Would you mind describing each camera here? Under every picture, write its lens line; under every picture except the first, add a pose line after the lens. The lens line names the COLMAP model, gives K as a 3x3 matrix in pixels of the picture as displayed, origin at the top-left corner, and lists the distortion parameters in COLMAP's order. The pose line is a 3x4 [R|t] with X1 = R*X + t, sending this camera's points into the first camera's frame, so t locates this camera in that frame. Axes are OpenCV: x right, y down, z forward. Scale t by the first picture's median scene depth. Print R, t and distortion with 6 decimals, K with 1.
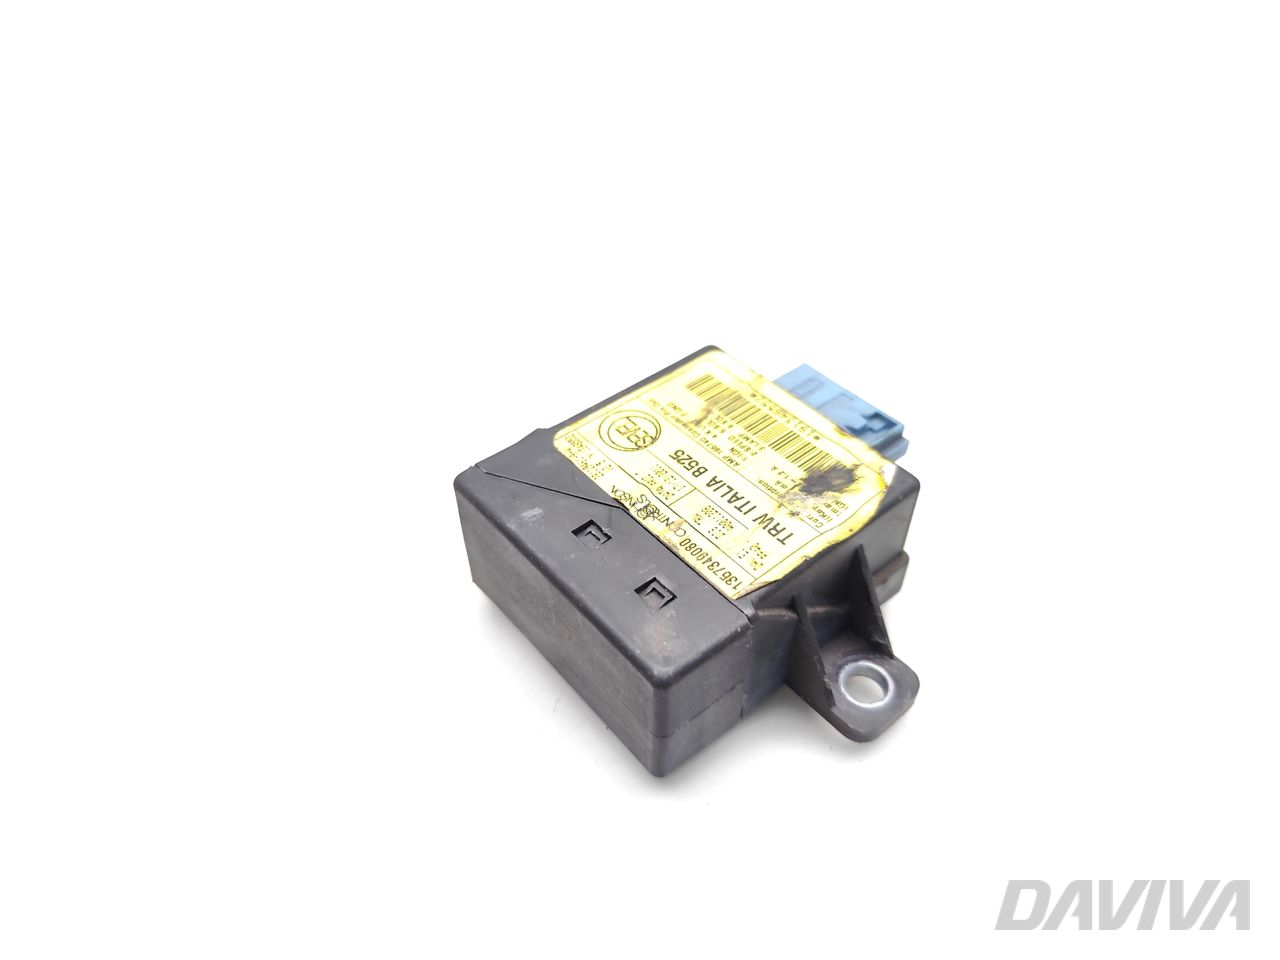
lens RADIAL K [[936.1, 0, 640.0], [0, 936.1, 480.0], [0, 0, 1]] dist [0.040650, -0.001046]
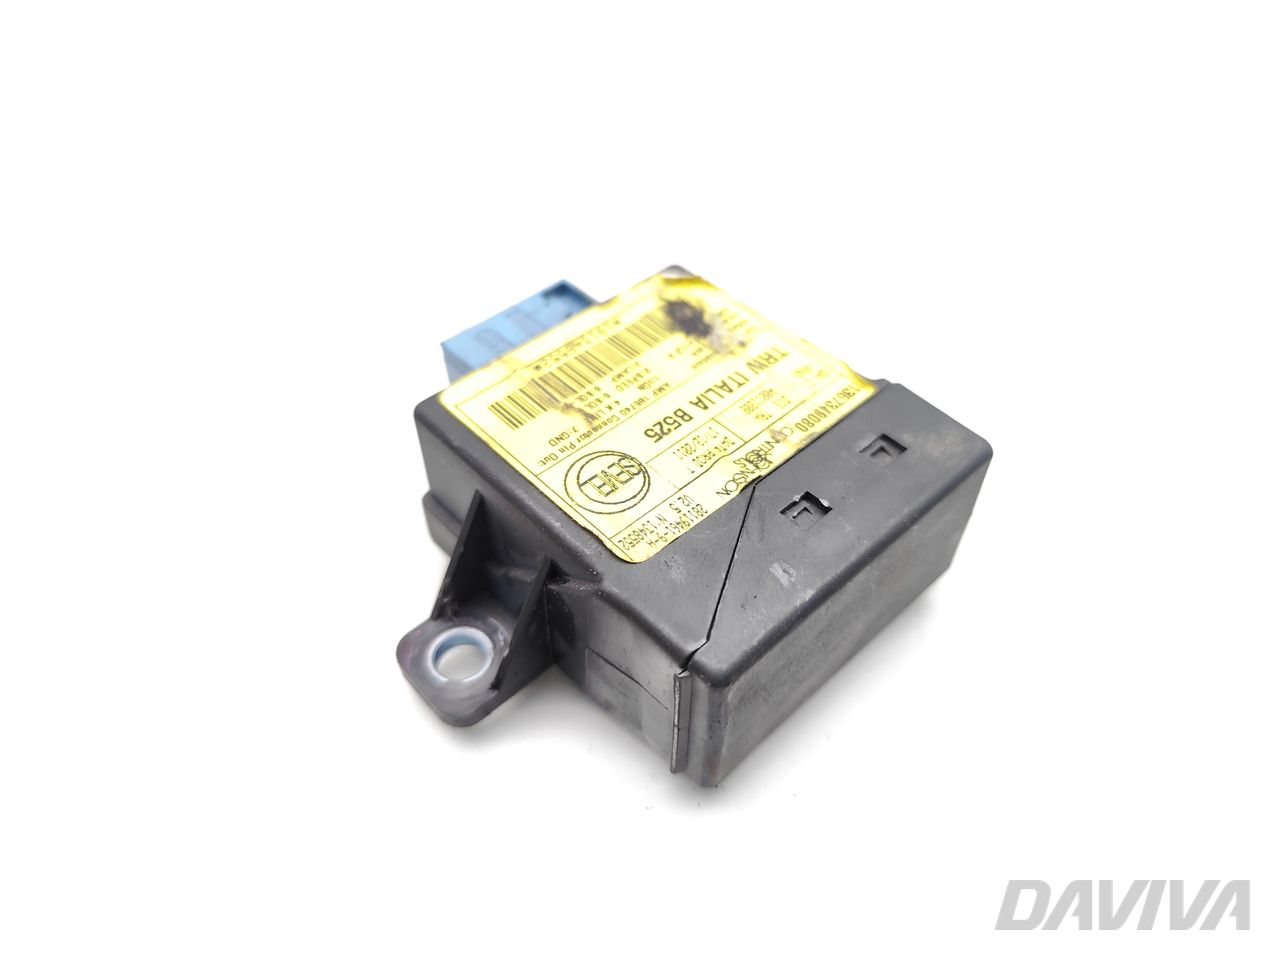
lens RADIAL K [[936.1, 0, 640.0], [0, 936.1, 480.0], [0, 0, 1]] dist [0.040650, -0.001046]
pose [[-0.051199, -0.733114, 0.678176, -0.530390], [0.689243, 0.465480, 0.555223, -0.462429], [-0.722719, 0.495854, 0.481462, 0.659991]]
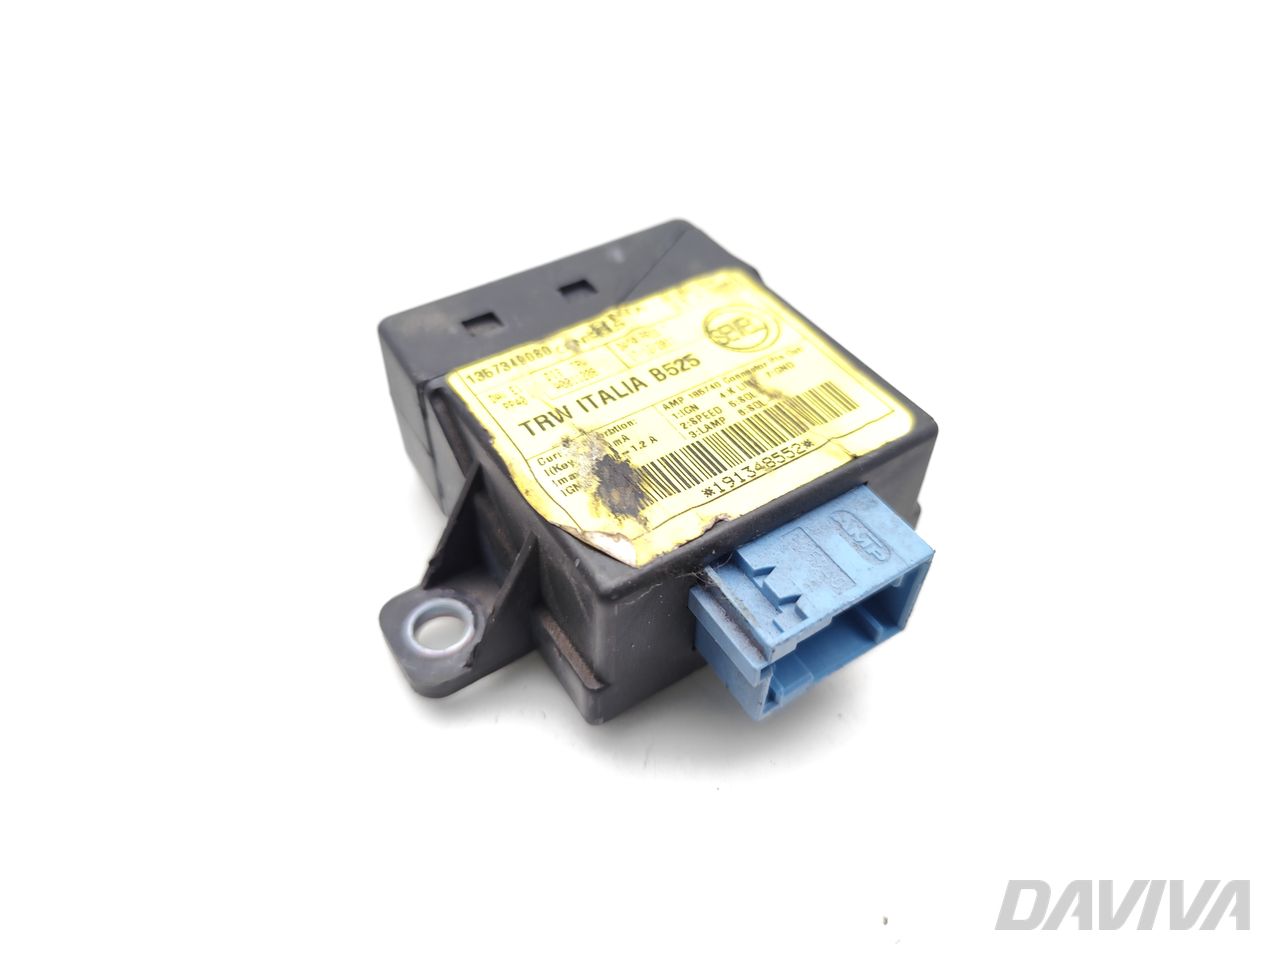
lens RADIAL K [[936.1, 0, 640.0], [0, 936.1, 480.0], [0, 0, 1]] dist [0.040650, -0.001046]
pose [[-0.121380, 0.728449, -0.674261, 0.675355], [-0.697000, 0.421092, 0.580407, -0.427720], [0.706723, 0.540410, 0.456617, 0.668703]]
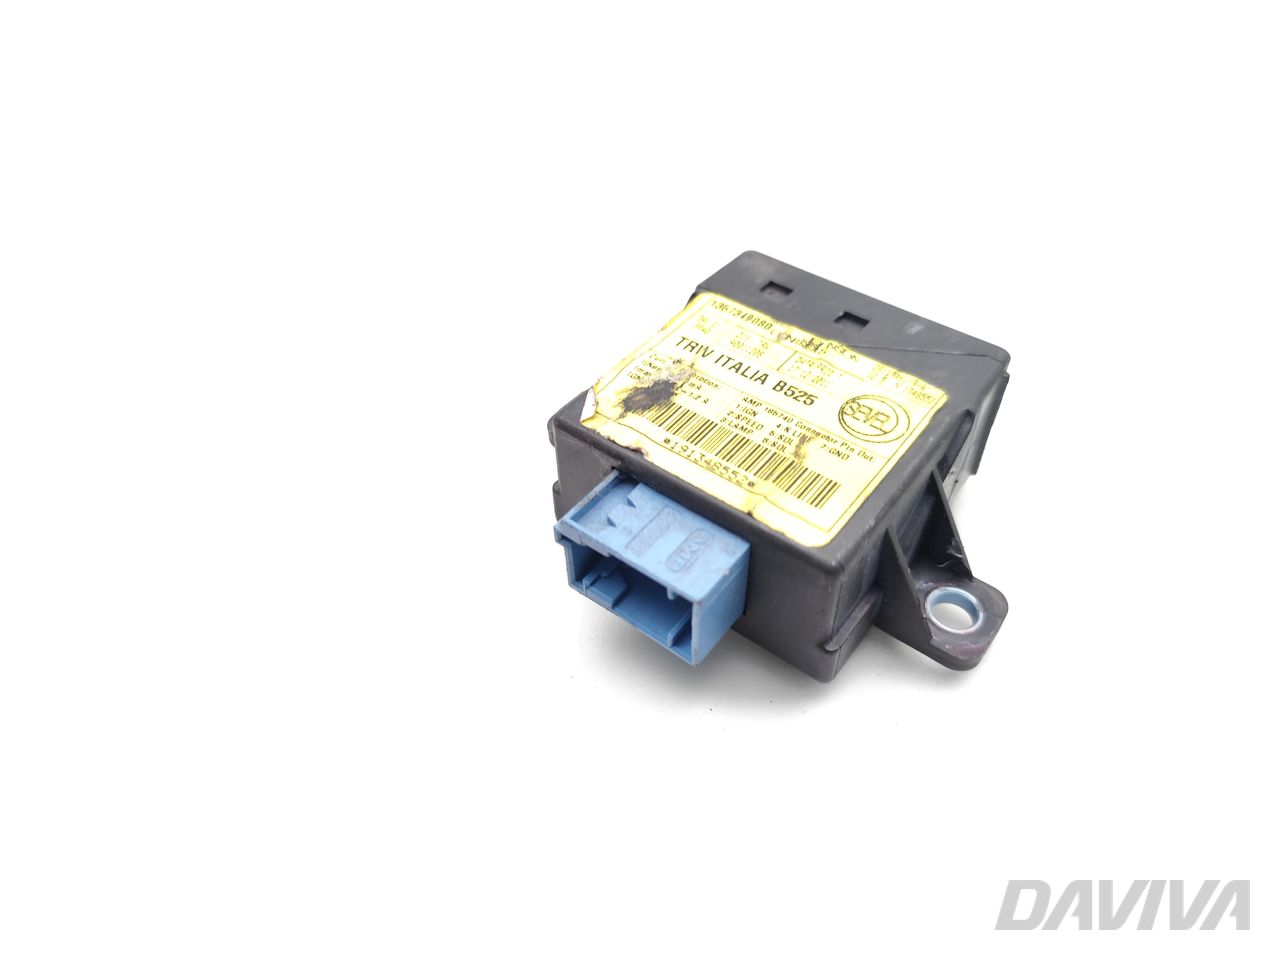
lens RADIAL K [[936.1, 0, 640.0], [0, 936.1, 480.0], [0, 0, 1]] dist [0.040650, -0.001046]
pose [[-0.978058, 0.168546, -0.122455, 0.339217], [-0.121754, 0.014528, 0.992454, -0.948732], [0.169053, 0.985587, 0.006312, 1.063262]]
